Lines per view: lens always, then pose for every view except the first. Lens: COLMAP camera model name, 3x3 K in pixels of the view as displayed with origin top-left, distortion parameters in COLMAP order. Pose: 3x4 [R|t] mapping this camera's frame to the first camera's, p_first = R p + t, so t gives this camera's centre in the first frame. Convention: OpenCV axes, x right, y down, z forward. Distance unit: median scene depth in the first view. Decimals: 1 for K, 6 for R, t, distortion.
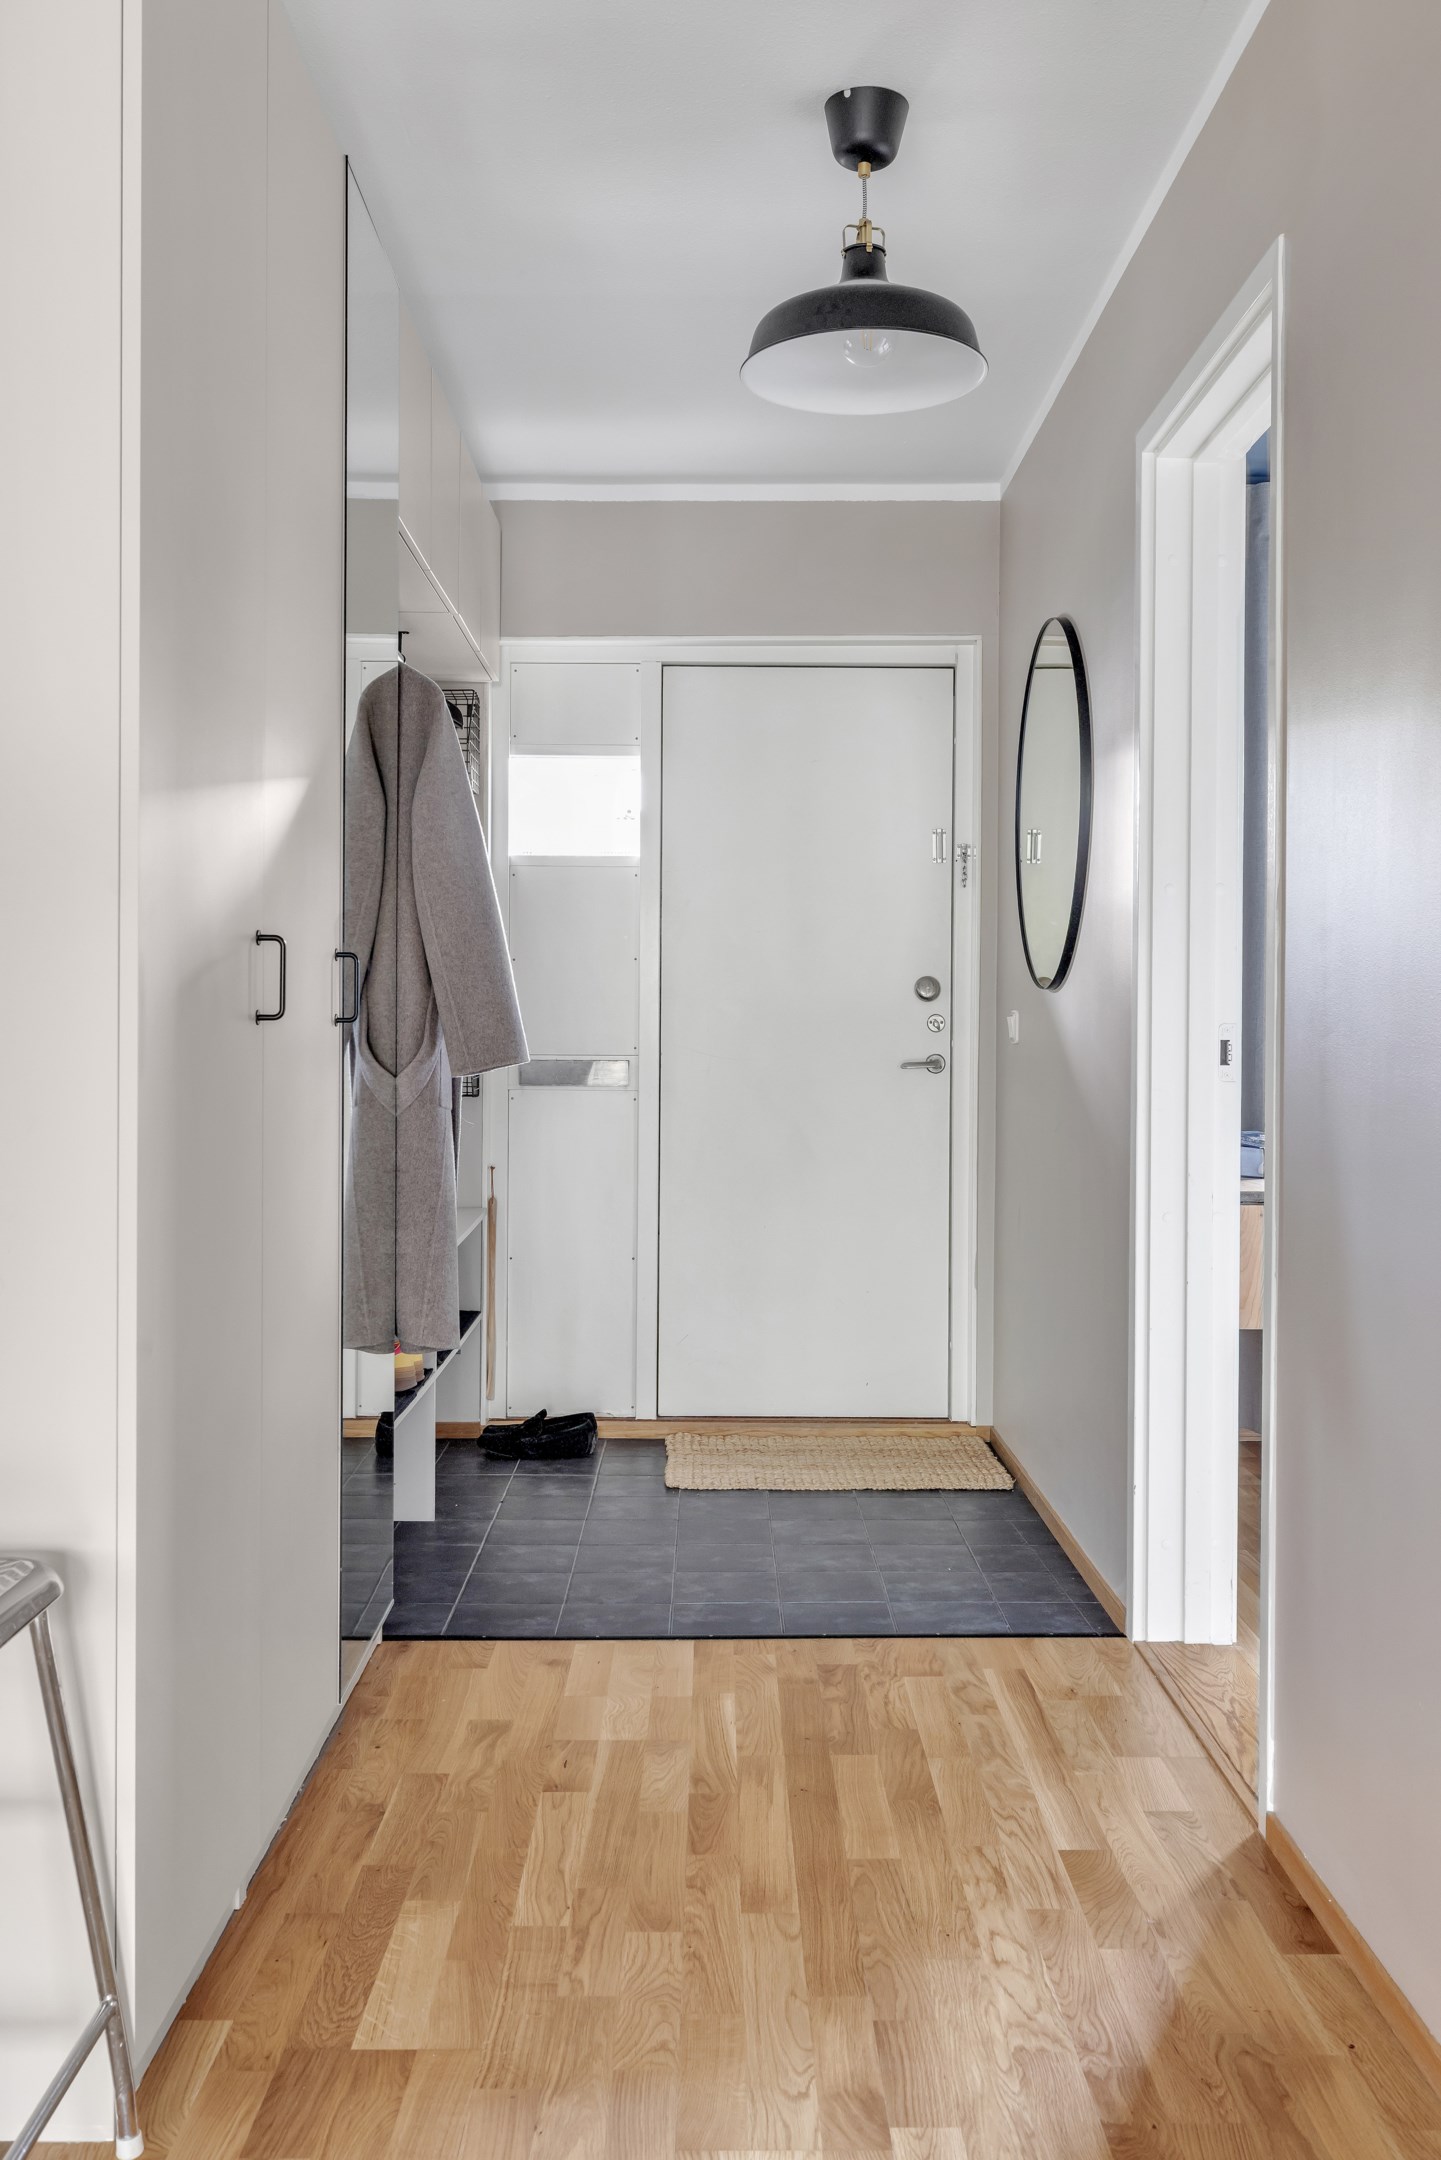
lens RADIAL K [[1801.2, 0, 720.5], [0, 1801.2, 1080.0], [0, 0, 1]] dist [0.002450, 0.001594]
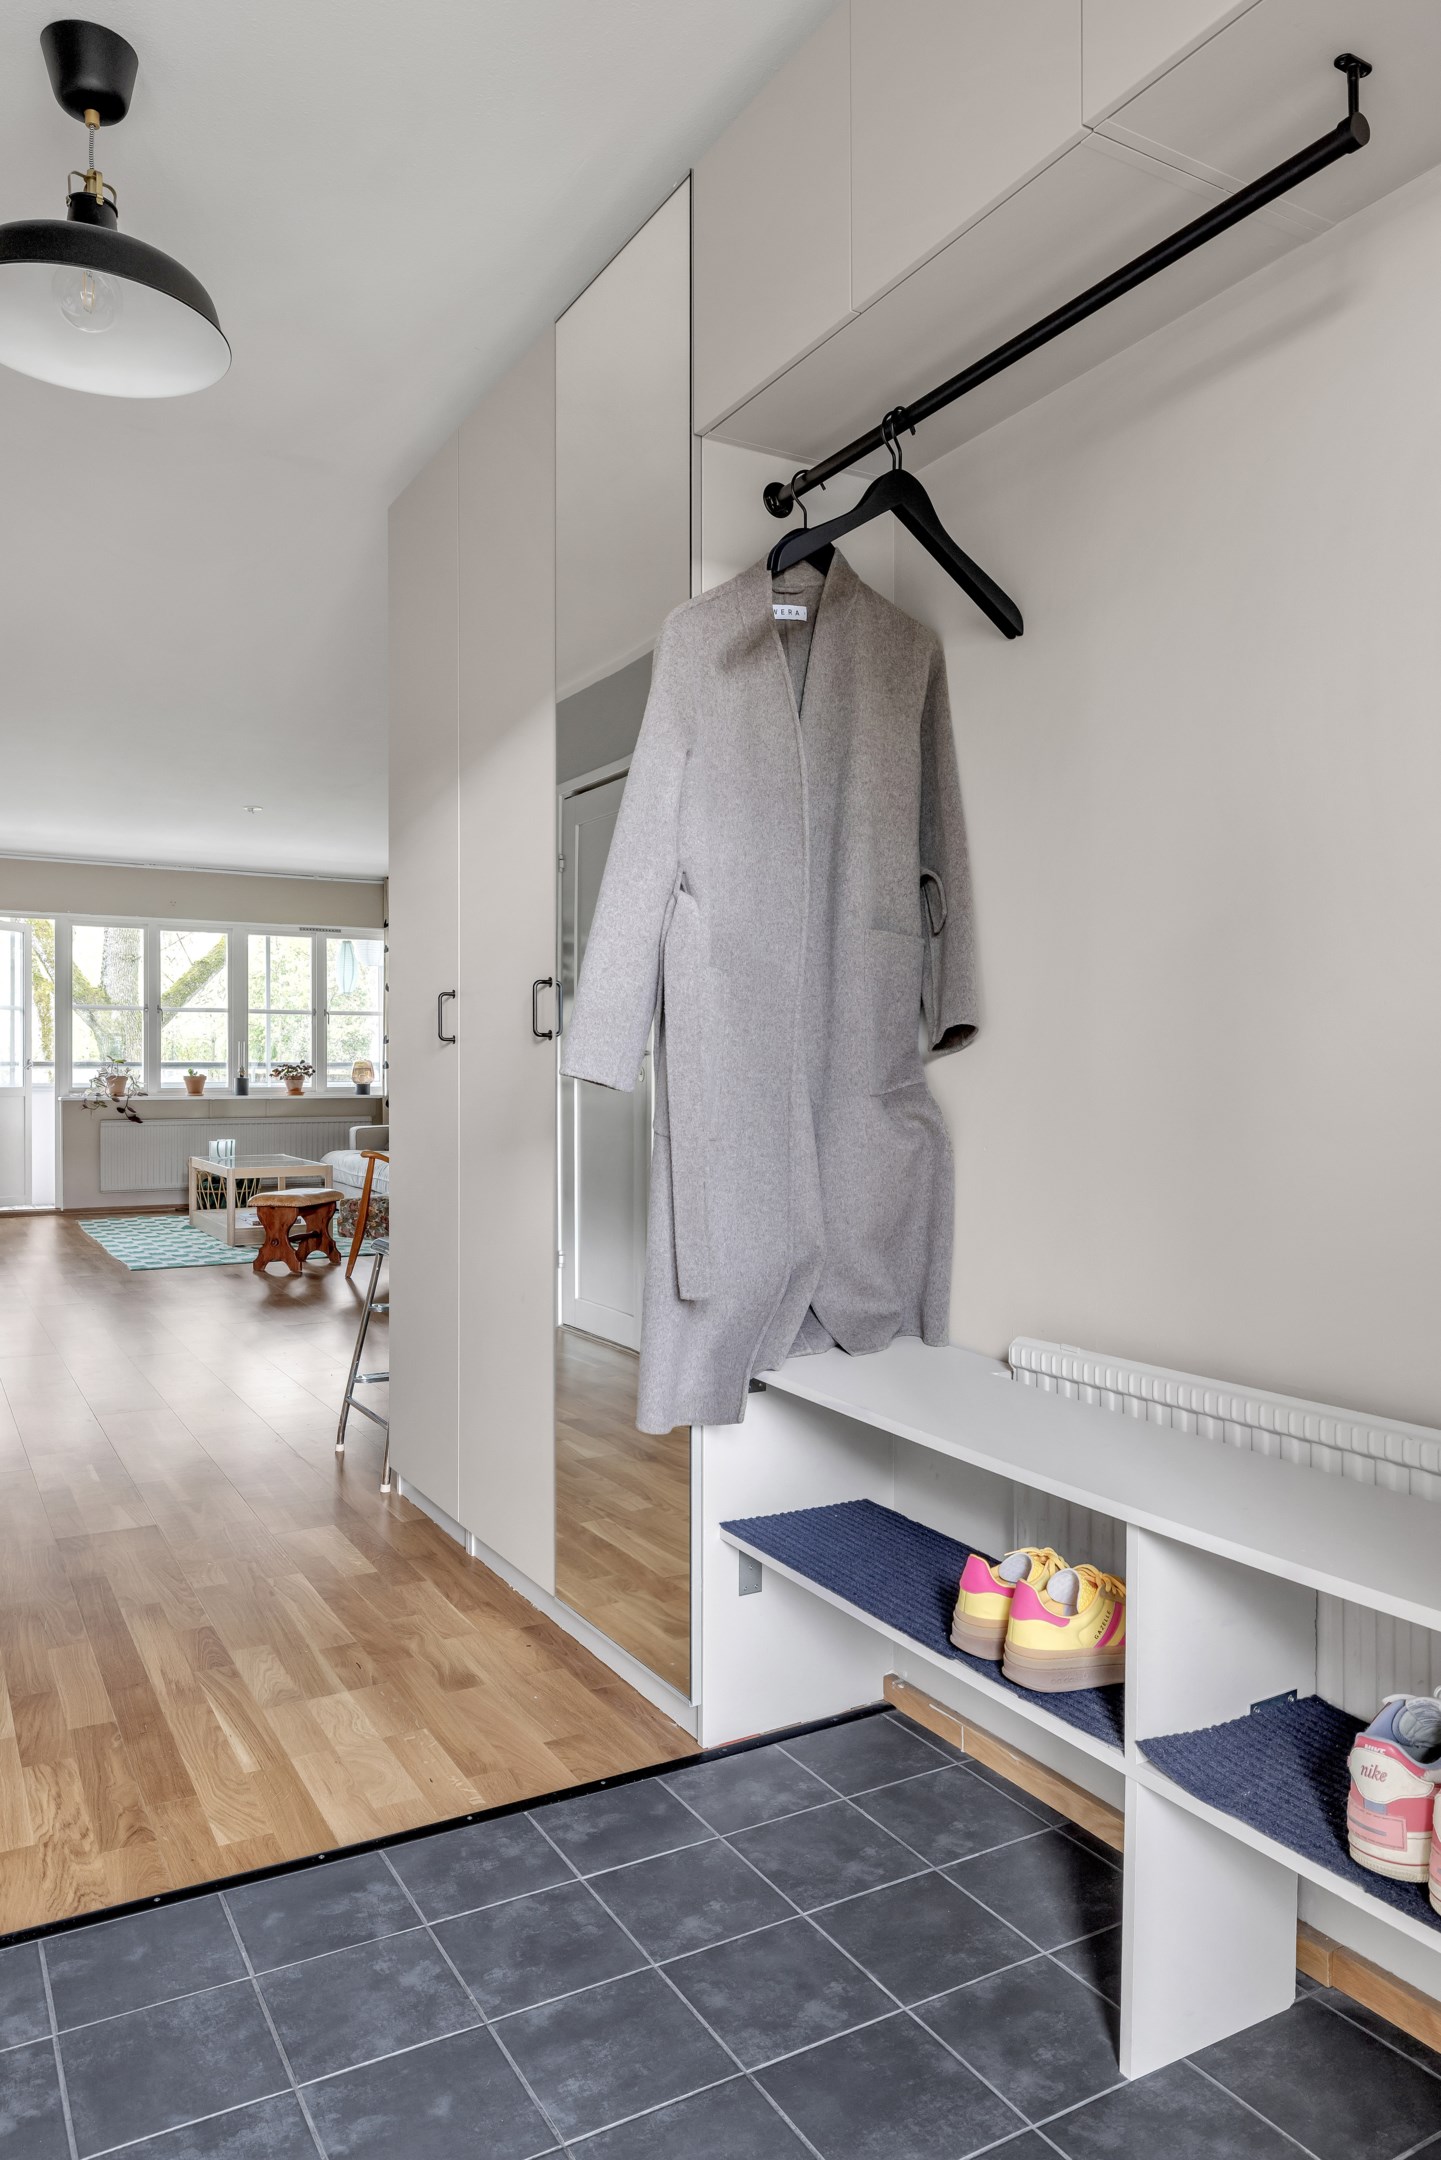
lens RADIAL K [[1446.8, 0, 720.5], [0, 1446.8, 1080.0], [0, 0, 1]] dist [0.005571, 0.002189]
pose [[-0.867702, -0.002739, -0.497077, 0.180287], [-0.018431, 0.999474, 0.026666, -0.031764], [0.496743, 0.032300, -0.867297, 1.929729]]
